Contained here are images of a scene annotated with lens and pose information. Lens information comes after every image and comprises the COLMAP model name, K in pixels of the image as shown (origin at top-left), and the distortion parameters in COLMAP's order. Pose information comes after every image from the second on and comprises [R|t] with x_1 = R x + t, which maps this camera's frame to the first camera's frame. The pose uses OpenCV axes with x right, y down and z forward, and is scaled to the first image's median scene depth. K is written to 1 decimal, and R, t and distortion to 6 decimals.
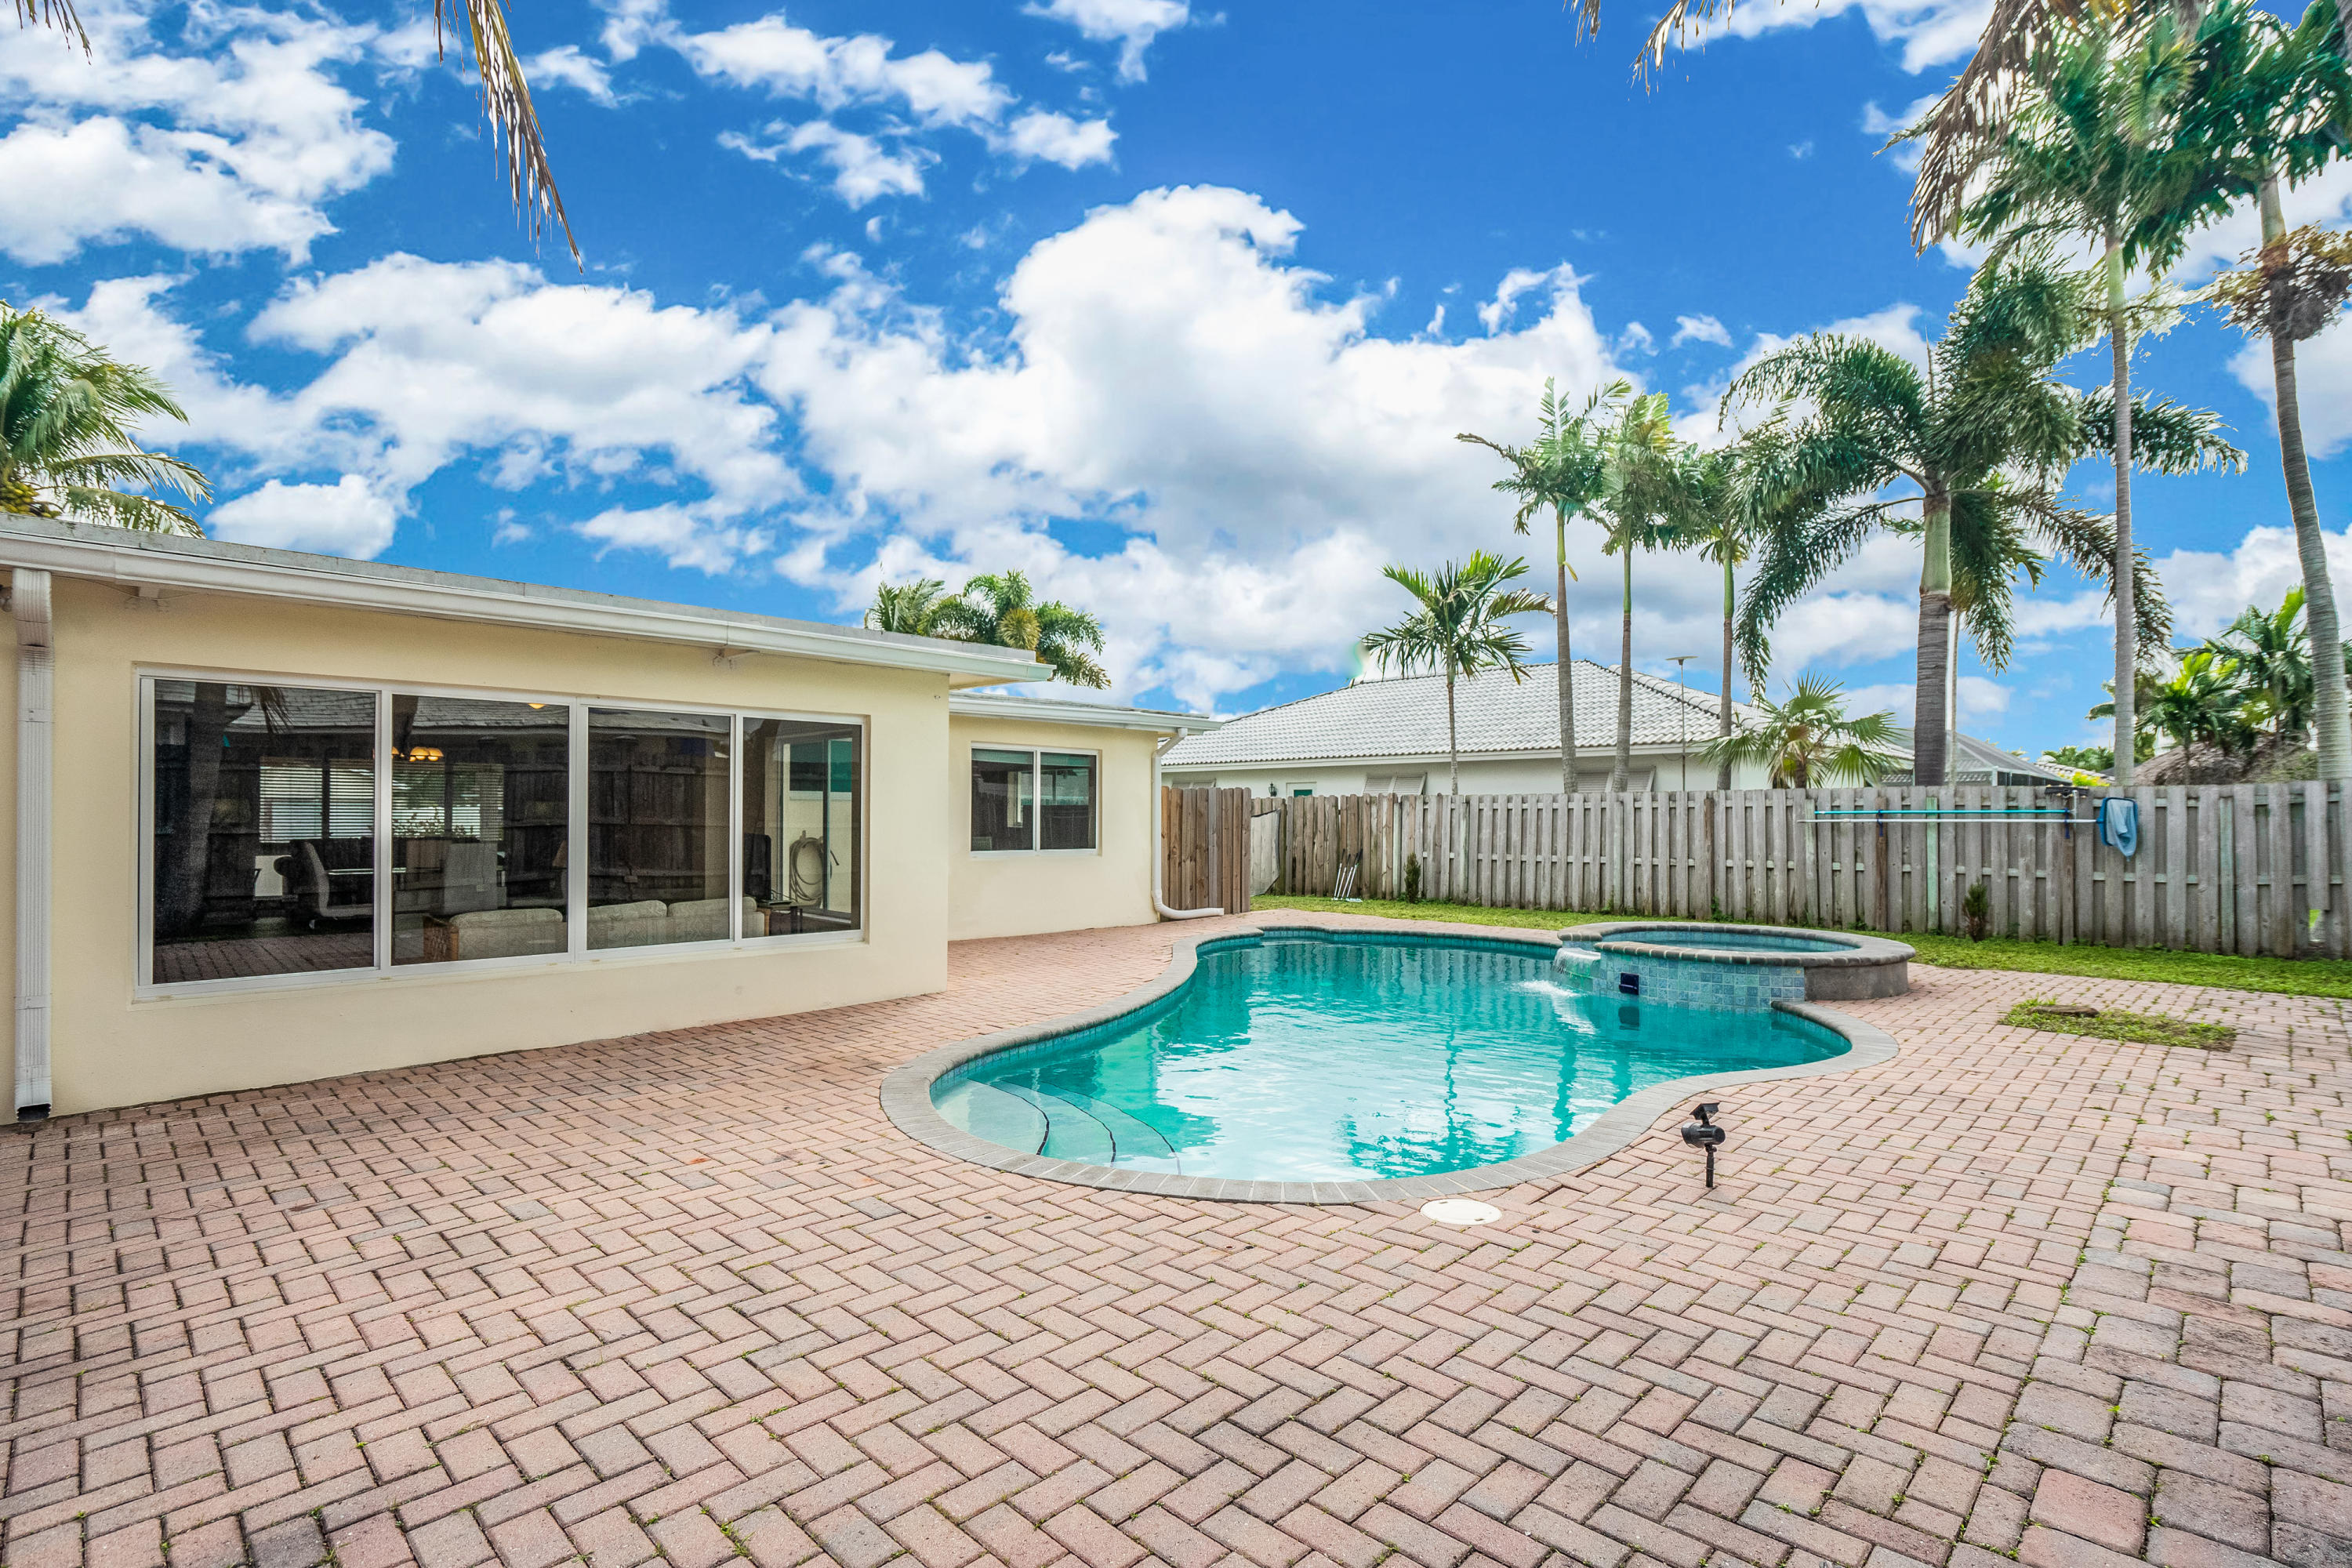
lens RADIAL K [[1073.9, 0, 1163.6], [0, 1073.9, 796.9], [0, 0, 1]] dist [-0.004984, 0.000382]
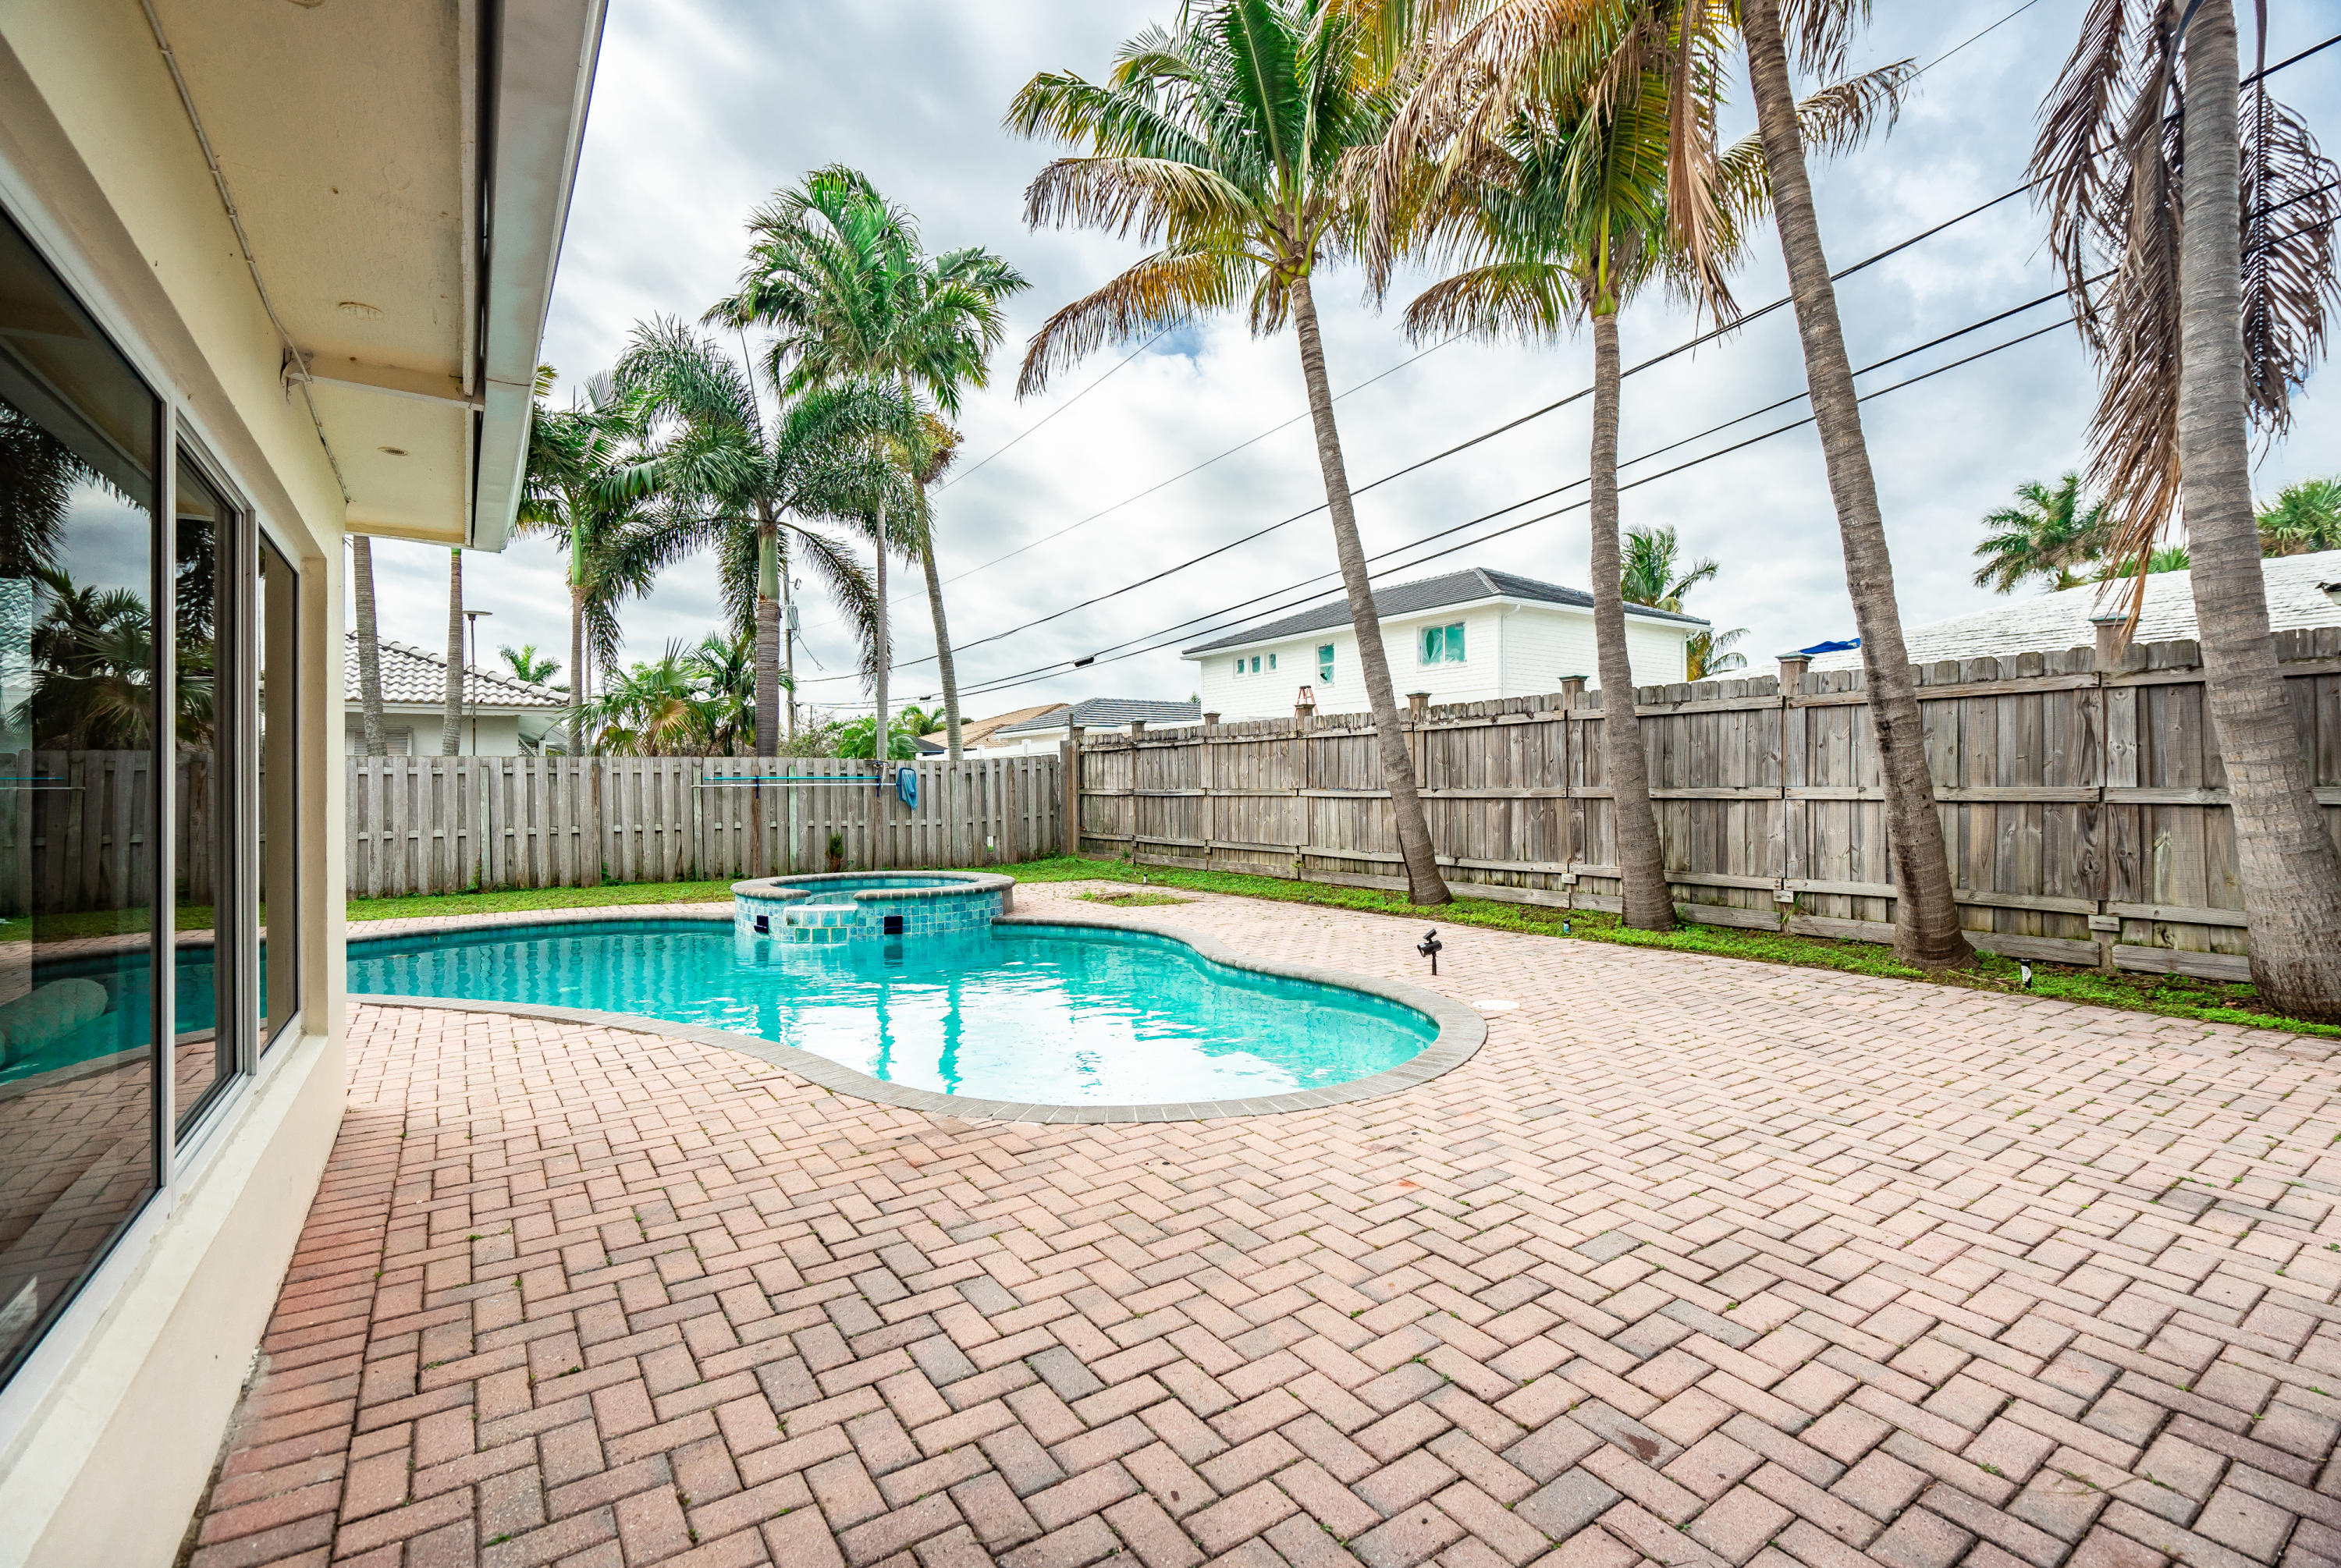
lens RADIAL K [[1068.8, 0, 1156.2], [0, 1068.8, 786.2], [0, 0, 1]] dist [-0.004984, 0.000382]
pose [[0.201084, -0.004145, 0.979565, -0.491286], [-0.010249, 0.999927, 0.006335, 0.013915], [-0.979520, -0.011313, 0.201027, 0.400539]]
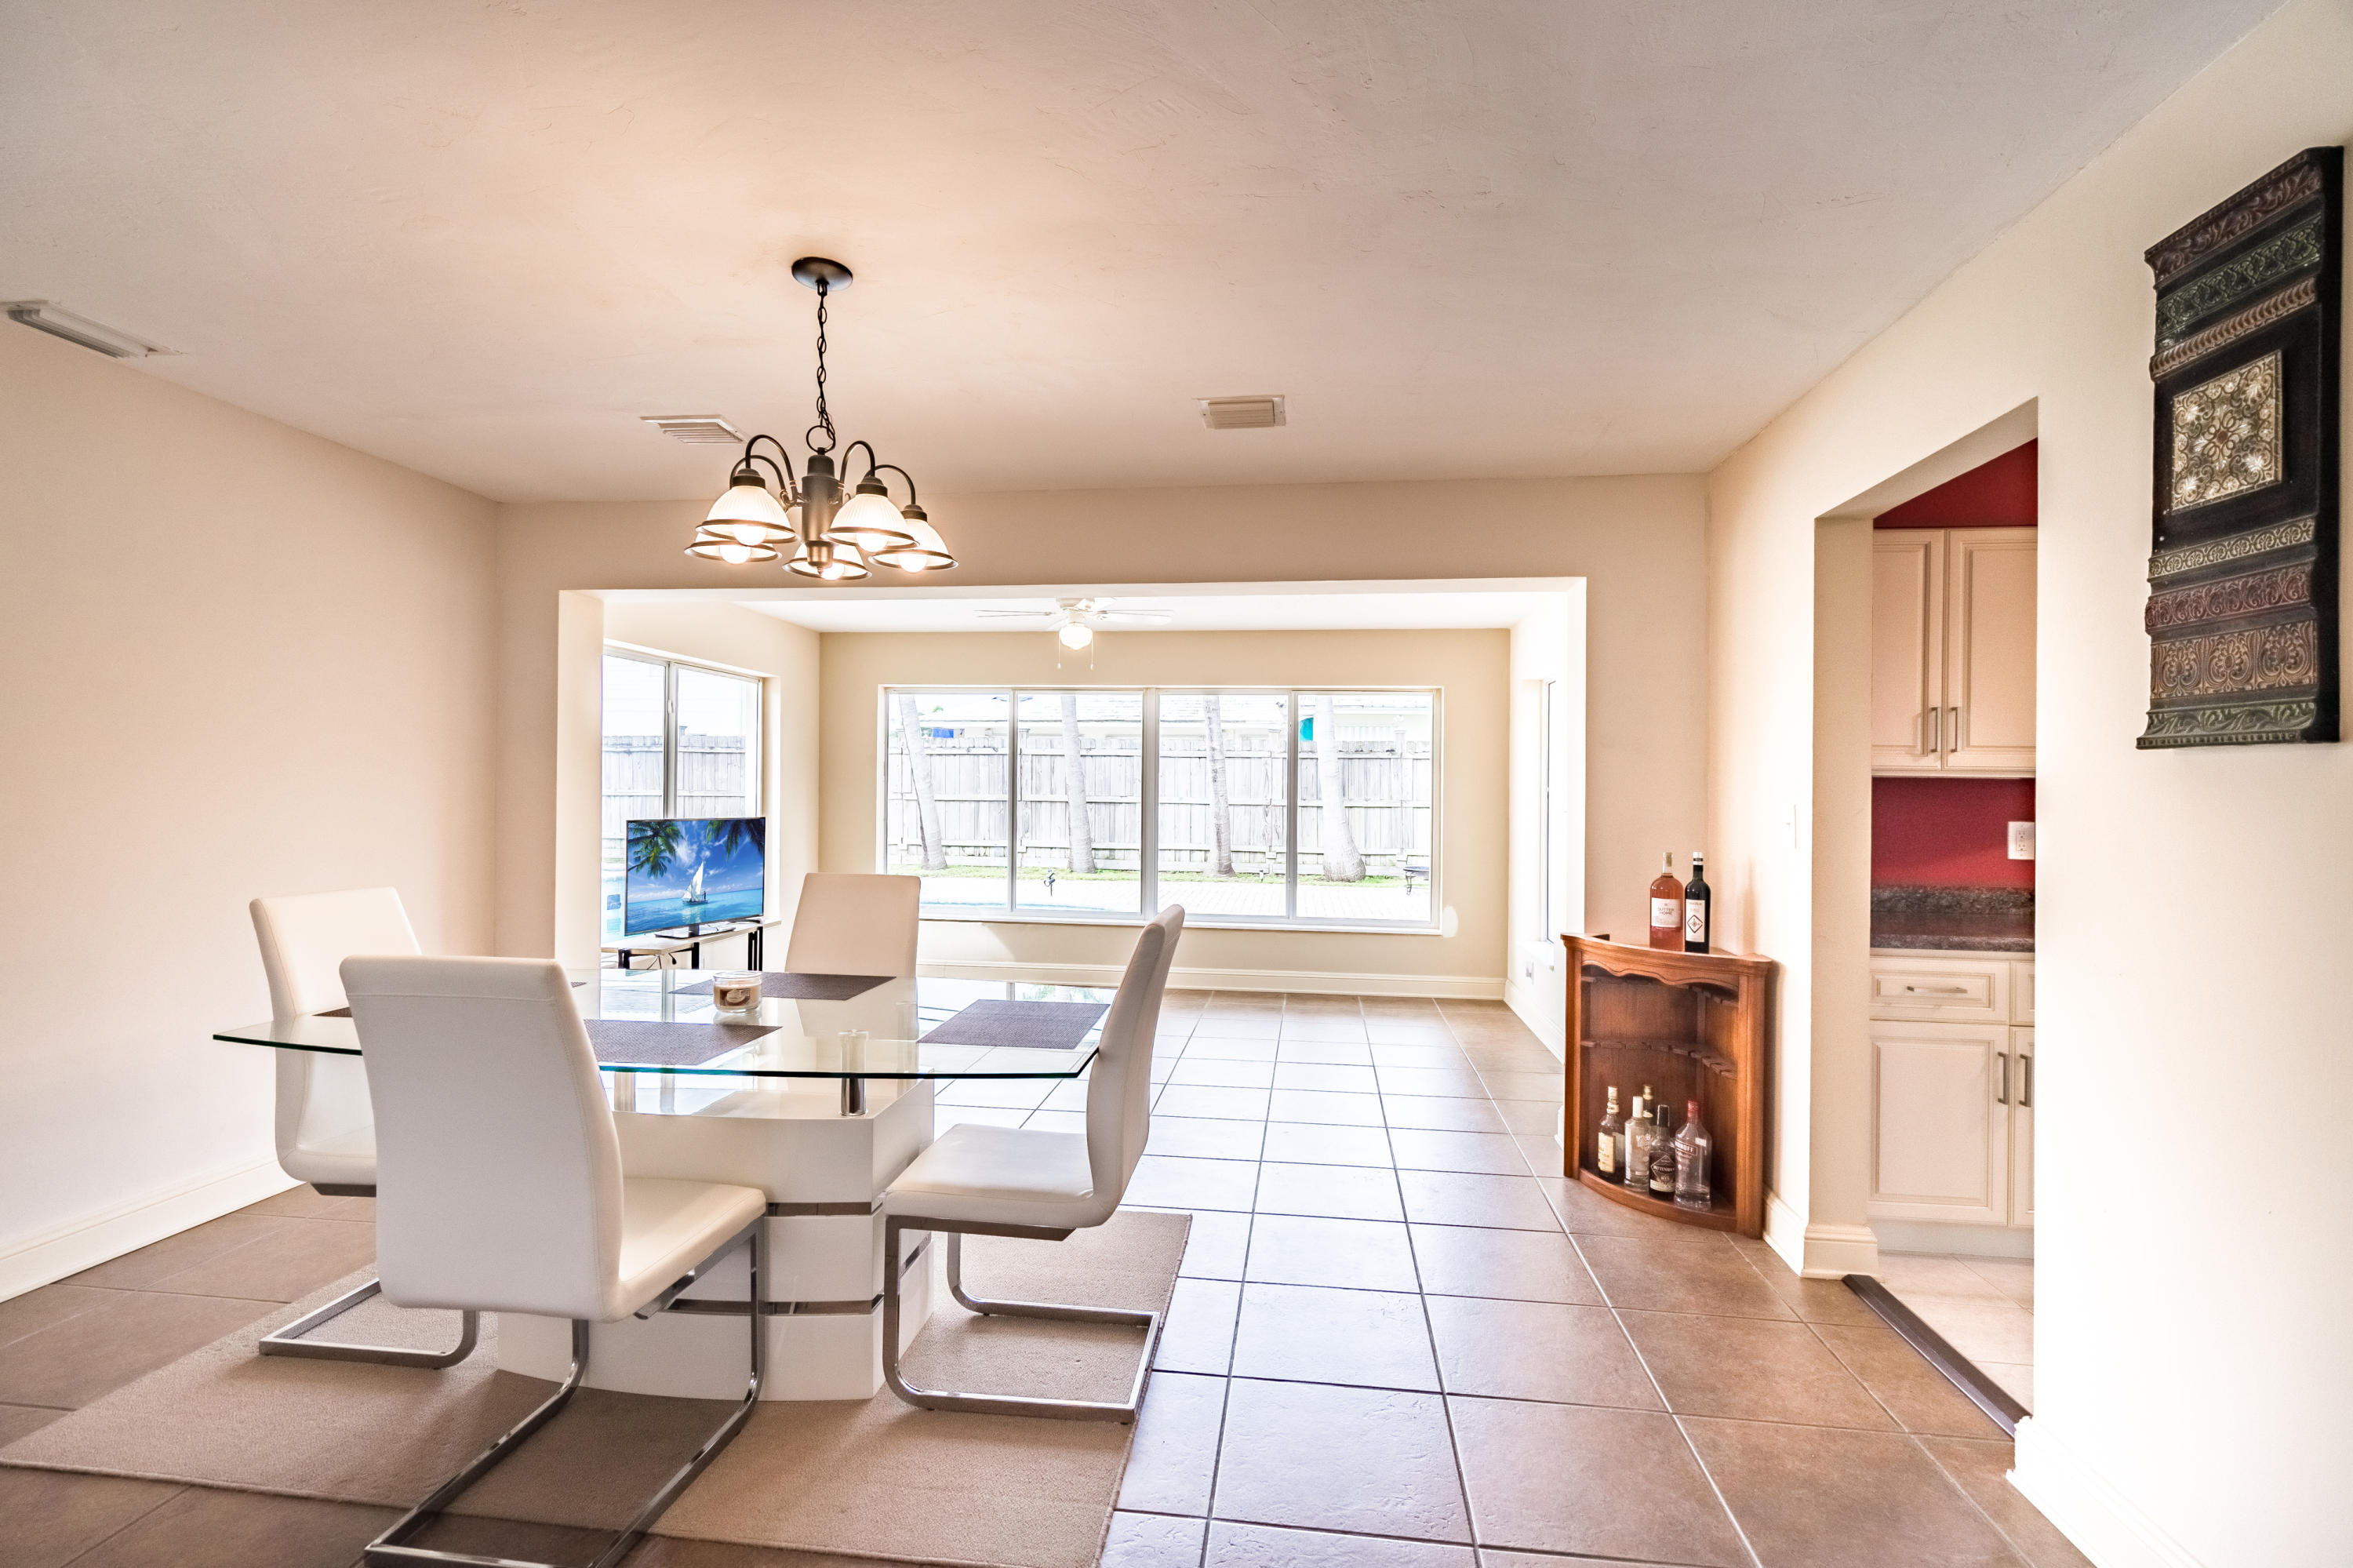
lens RADIAL K [[1074.4, 0, 1178.1], [0, 1074.4, 780.1], [0, 0, 1]] dist [-0.004984, 0.000382]
pose [[-0.598193, -0.013673, 0.801235, -0.749941], [-0.025099, 0.999684, -0.001679, 0.000594], [-0.800959, -0.021114, -0.598347, 0.783875]]
